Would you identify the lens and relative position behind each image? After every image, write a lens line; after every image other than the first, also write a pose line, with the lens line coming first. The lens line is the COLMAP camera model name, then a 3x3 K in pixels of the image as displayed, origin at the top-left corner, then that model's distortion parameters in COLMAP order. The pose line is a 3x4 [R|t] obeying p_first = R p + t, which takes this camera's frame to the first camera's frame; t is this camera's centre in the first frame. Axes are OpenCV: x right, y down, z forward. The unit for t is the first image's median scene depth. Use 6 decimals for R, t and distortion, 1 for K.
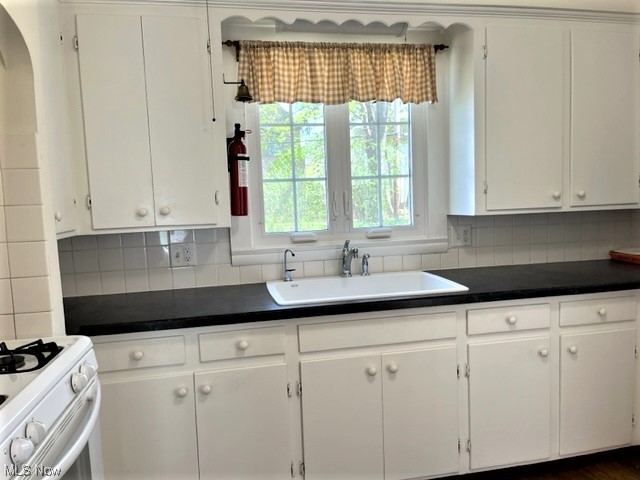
lens RADIAL K [[483.7, 0, 319.3], [0, 483.7, 241.7], [0, 0, 1]] dist [0.054832, -0.073932]
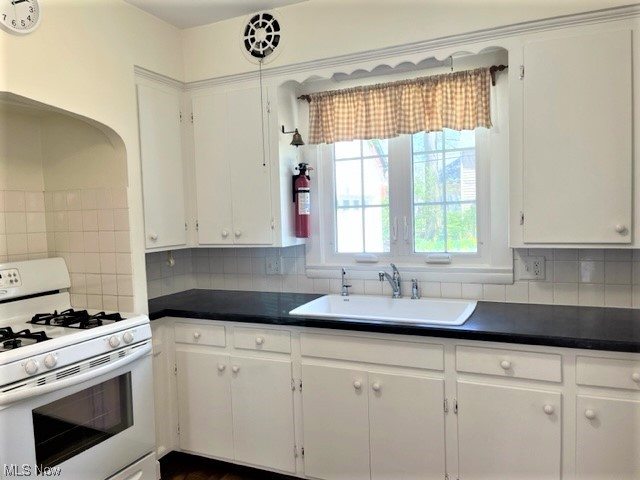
lens RADIAL K [[483.7, 0, 319.3], [0, 483.7, 241.7], [0, 0, 1]] dist [0.054832, -0.073932]
pose [[0.813215, 0.048343, -0.579951, 0.556888], [-0.053046, 0.998553, 0.008855, -0.054078], [0.579540, 0.023563, 0.814603, 0.031891]]
